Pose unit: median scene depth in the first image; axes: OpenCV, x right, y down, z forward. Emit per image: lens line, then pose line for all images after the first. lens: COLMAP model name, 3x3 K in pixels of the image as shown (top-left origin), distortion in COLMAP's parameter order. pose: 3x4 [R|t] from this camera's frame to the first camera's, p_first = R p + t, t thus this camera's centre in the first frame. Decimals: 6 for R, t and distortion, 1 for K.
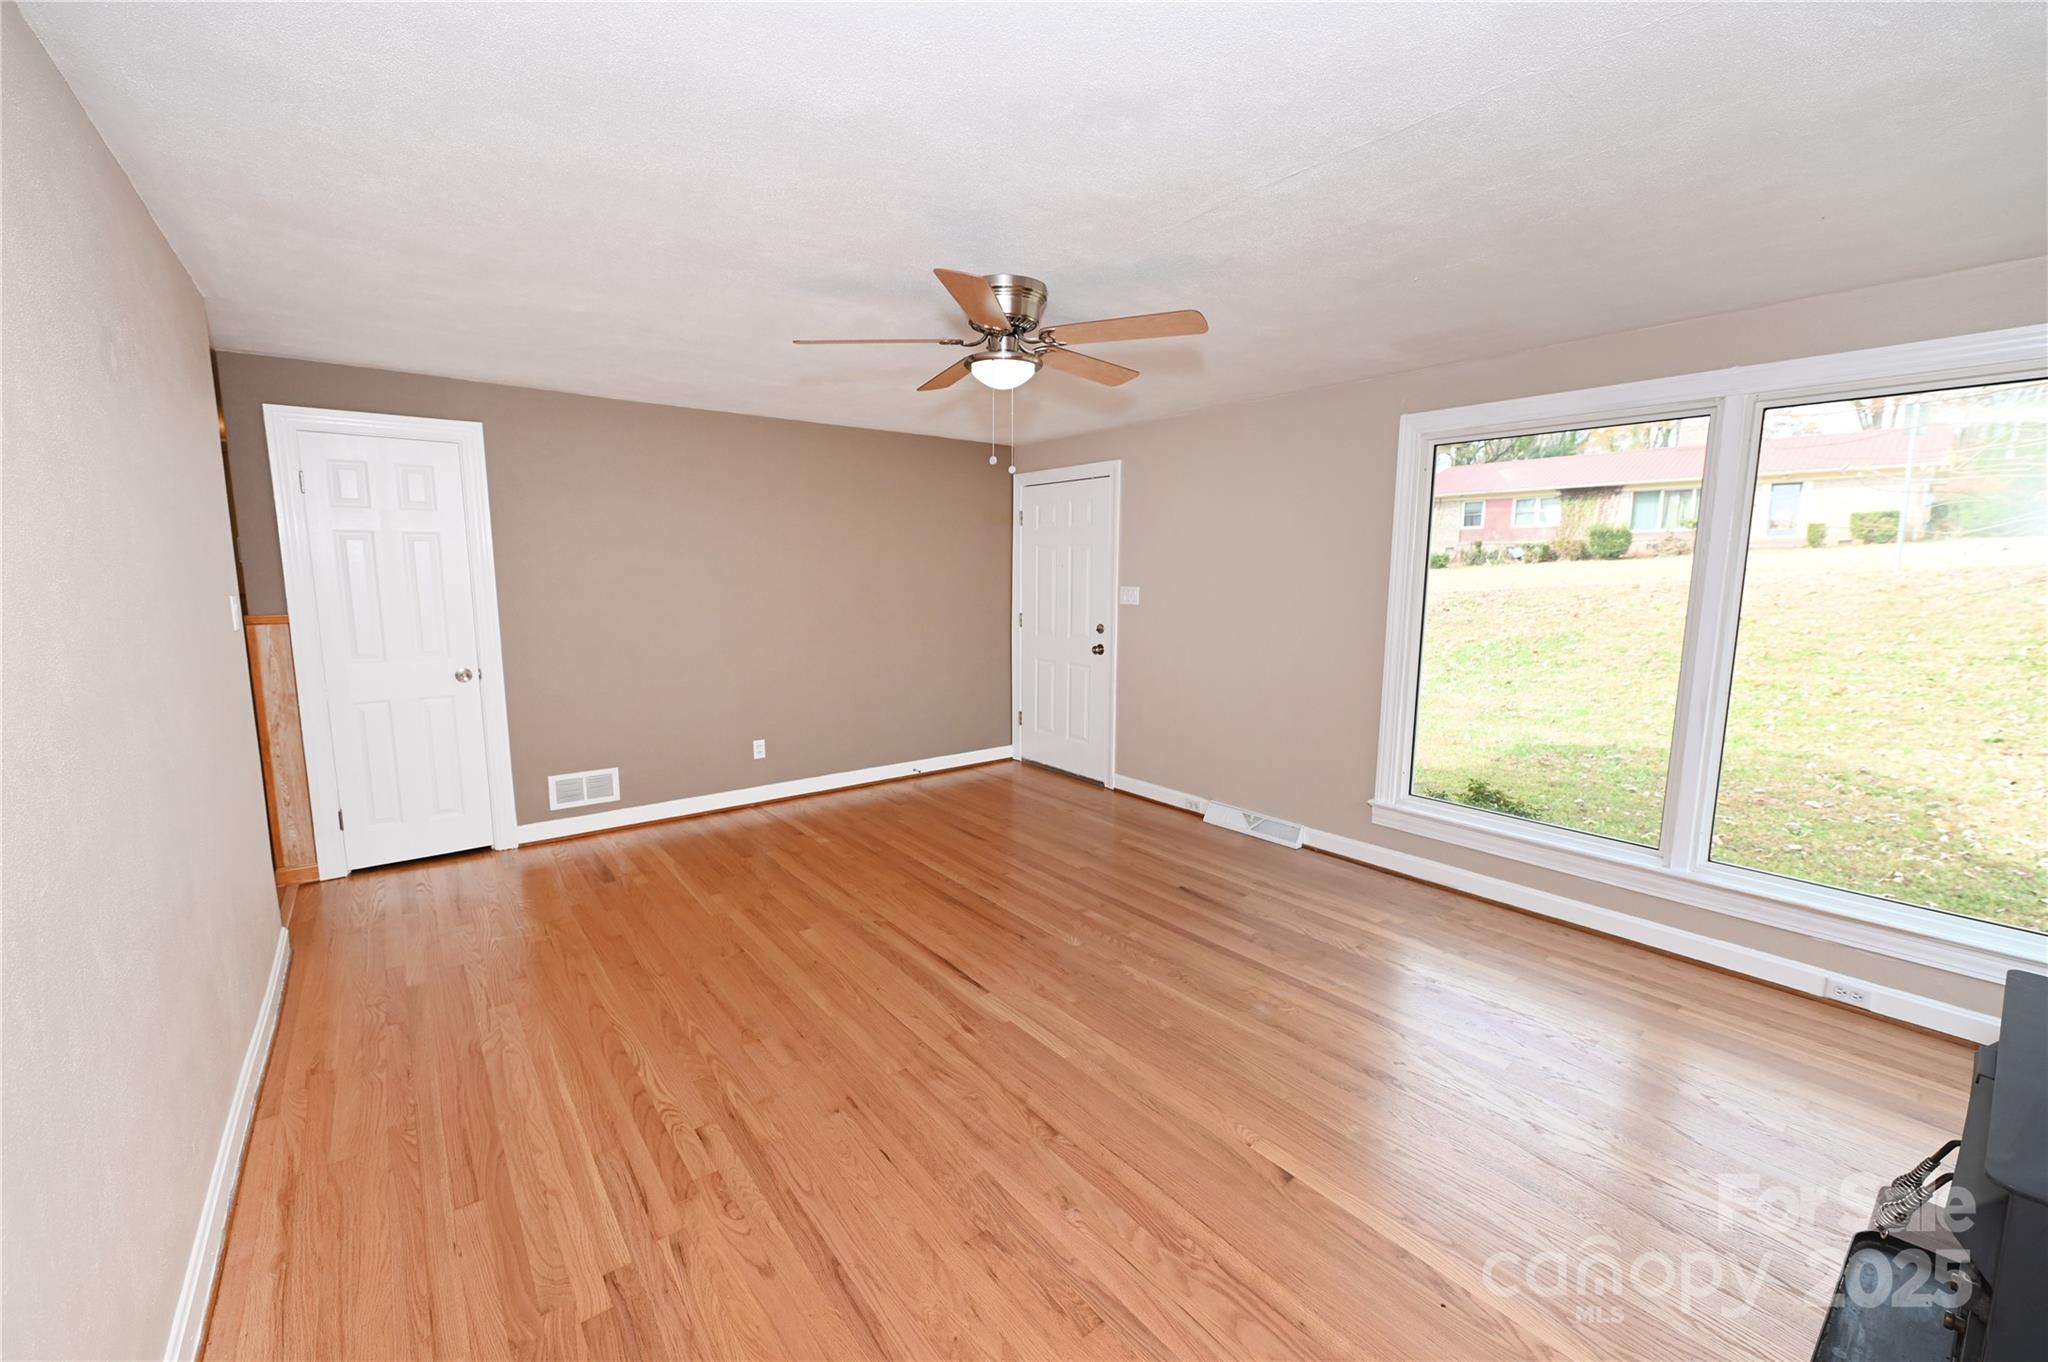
lens RADIAL K [[807.4, 0, 1014.5], [0, 807.4, 683.9], [0, 0, 1]] dist [-0.008573, -0.000787]
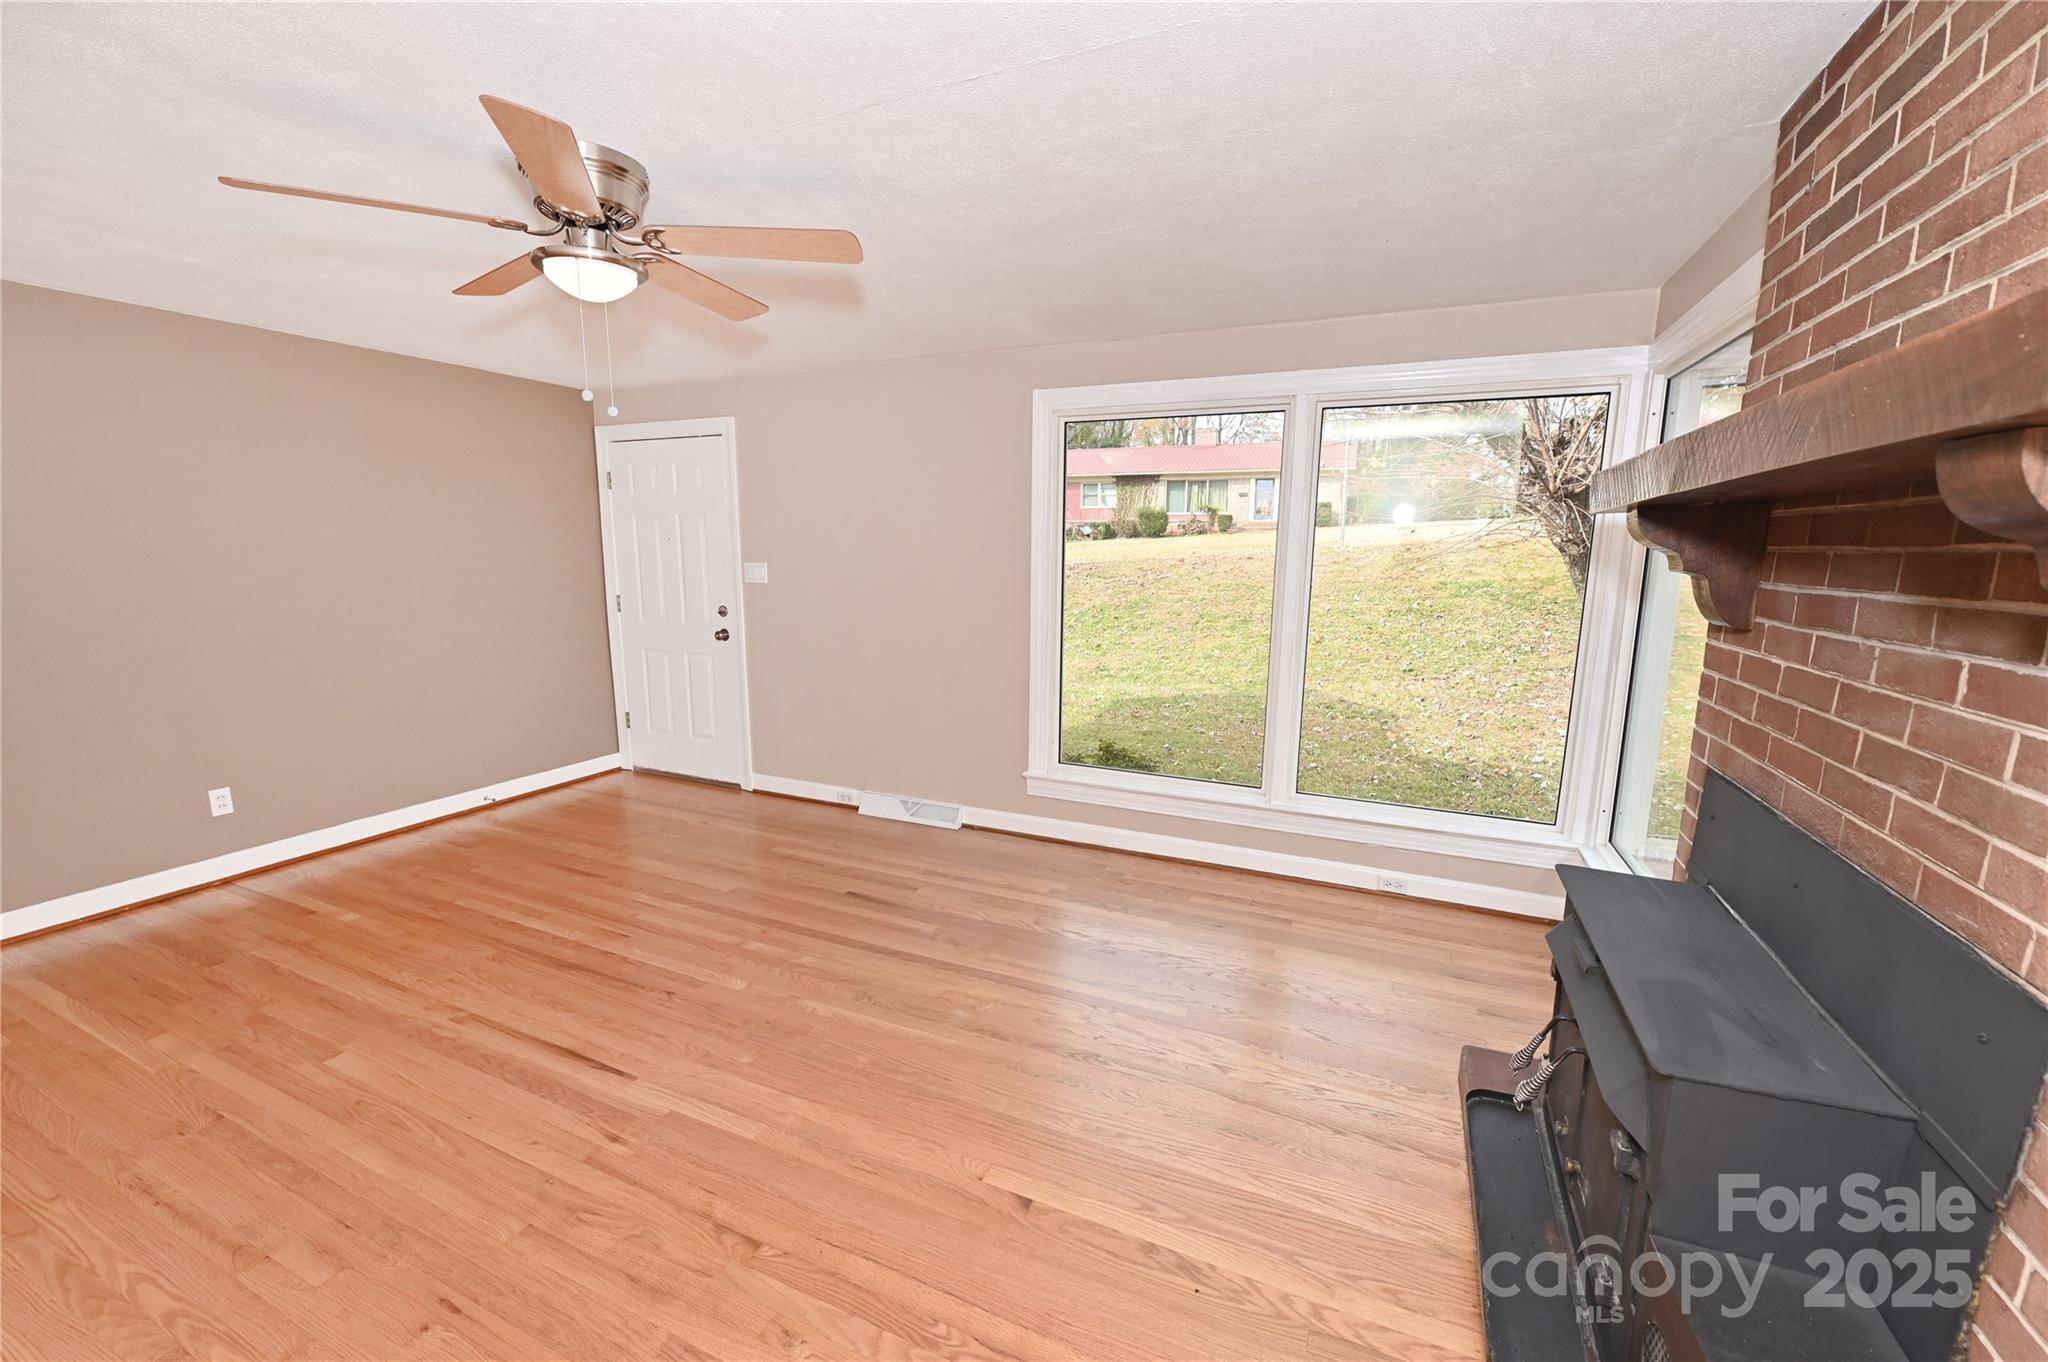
lens RADIAL K [[807.4, 0, 1018.1], [0, 807.4, 689.5], [0, 0, 1]] dist [-0.008573, -0.000787]
pose [[0.884474, -0.076887, 0.460211, -0.033062], [0.059680, 0.996870, 0.051849, -0.016598], [-0.462757, -0.018394, 0.886294, 0.127642]]
